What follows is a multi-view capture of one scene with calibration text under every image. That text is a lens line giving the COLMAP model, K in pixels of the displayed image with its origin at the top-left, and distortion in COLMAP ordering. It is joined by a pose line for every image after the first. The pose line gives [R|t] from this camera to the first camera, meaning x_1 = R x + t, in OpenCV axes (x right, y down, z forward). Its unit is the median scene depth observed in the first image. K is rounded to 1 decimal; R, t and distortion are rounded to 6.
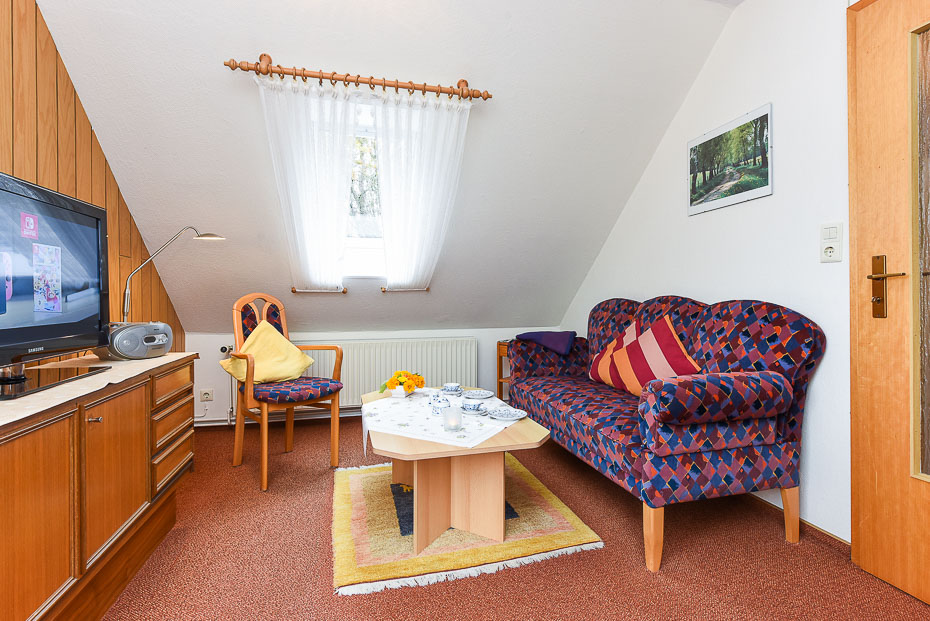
lens RADIAL K [[441.5, 0, 466.7], [0, 441.5, 300.7], [0, 0, 1]] dist [0.001500, -0.015930]
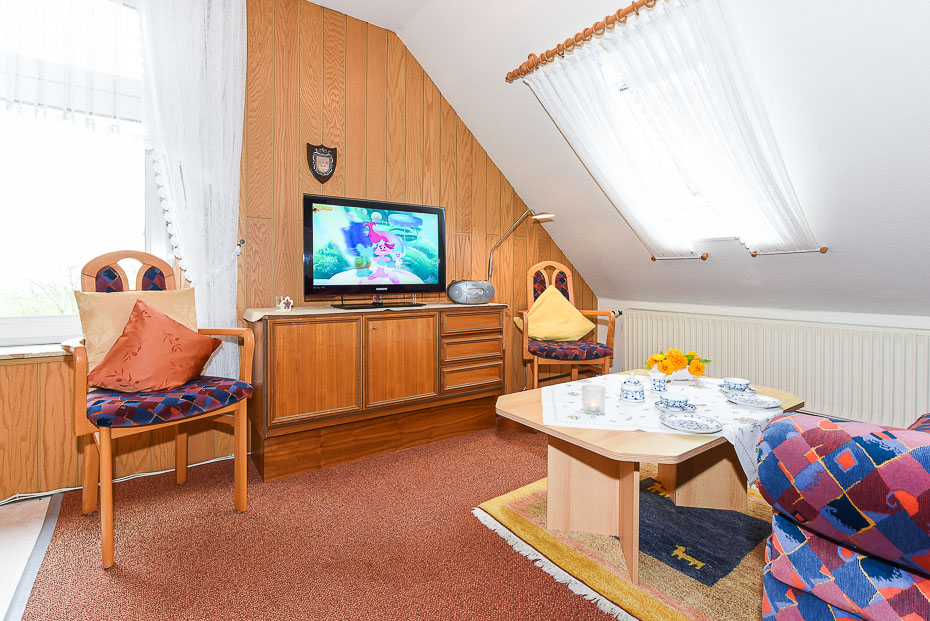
lens RADIAL K [[441.5, 0, 466.7], [0, 441.5, 300.7], [0, 0, 1]] dist [0.001500, -0.015930]
pose [[0.334036, 0.038949, -0.941755, 0.563501], [-0.001300, 0.999164, 0.040862, 0.038948], [0.942559, -0.012425, 0.333808, 0.424461]]
